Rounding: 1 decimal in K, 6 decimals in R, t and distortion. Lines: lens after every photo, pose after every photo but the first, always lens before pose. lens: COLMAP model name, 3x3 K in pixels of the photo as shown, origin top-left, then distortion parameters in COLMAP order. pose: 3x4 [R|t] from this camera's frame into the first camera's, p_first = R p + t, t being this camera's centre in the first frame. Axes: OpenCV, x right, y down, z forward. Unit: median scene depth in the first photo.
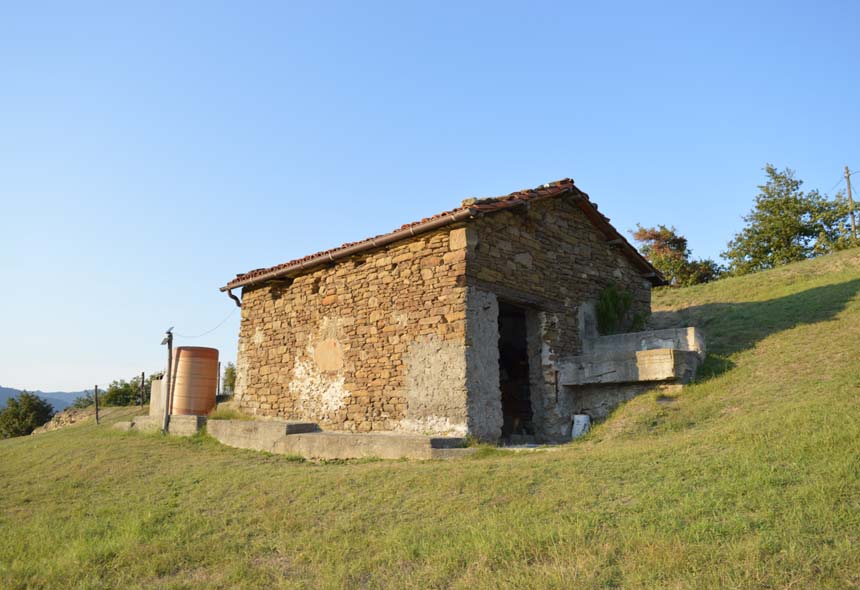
lens RADIAL K [[667.1, 0, 430.0], [0, 667.1, 295.0], [0, 0, 1]] dist [0.001768, 0.006393]
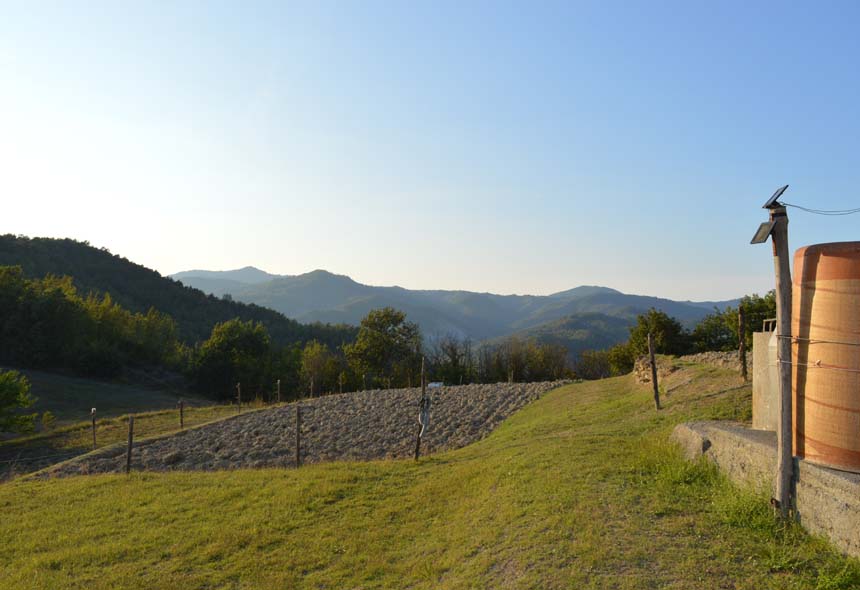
lens RADIAL K [[667.1, 0, 430.0], [0, 667.1, 295.0], [0, 0, 1]] dist [0.001768, 0.006393]
pose [[0.623635, -0.019186, -0.781480, -0.298797], [0.124883, 0.989305, 0.075370, 0.066978], [0.771676, -0.144597, 0.619361, 0.817522]]
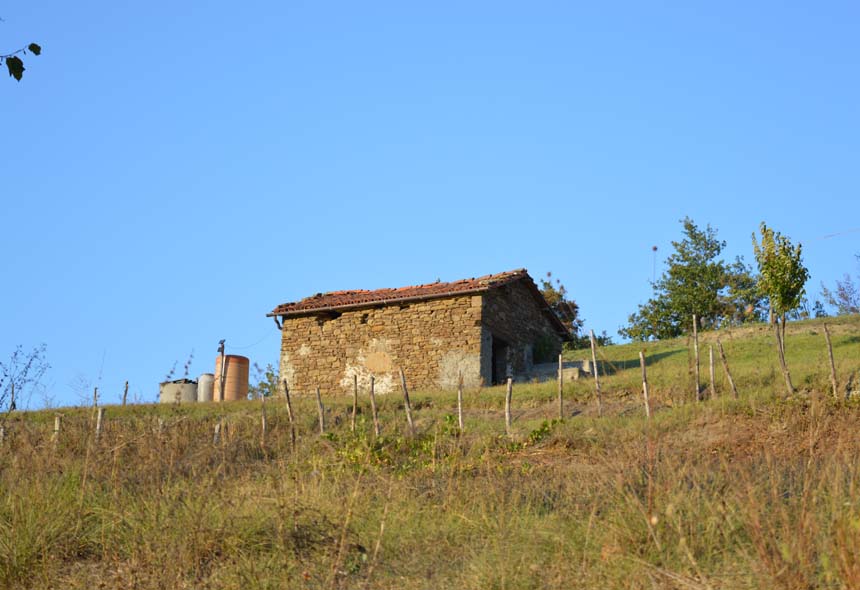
lens RADIAL K [[2048.7, 0, 430.0], [0, 2048.7, 295.0], [0, 0, 1]] dist [-0.026820, -0.099578]
pose [[0.949202, 0.098787, 0.298758, -1.513108], [-0.080910, 0.994142, -0.071657, 0.270490], [-0.304087, 0.043844, 0.951635, -3.727874]]
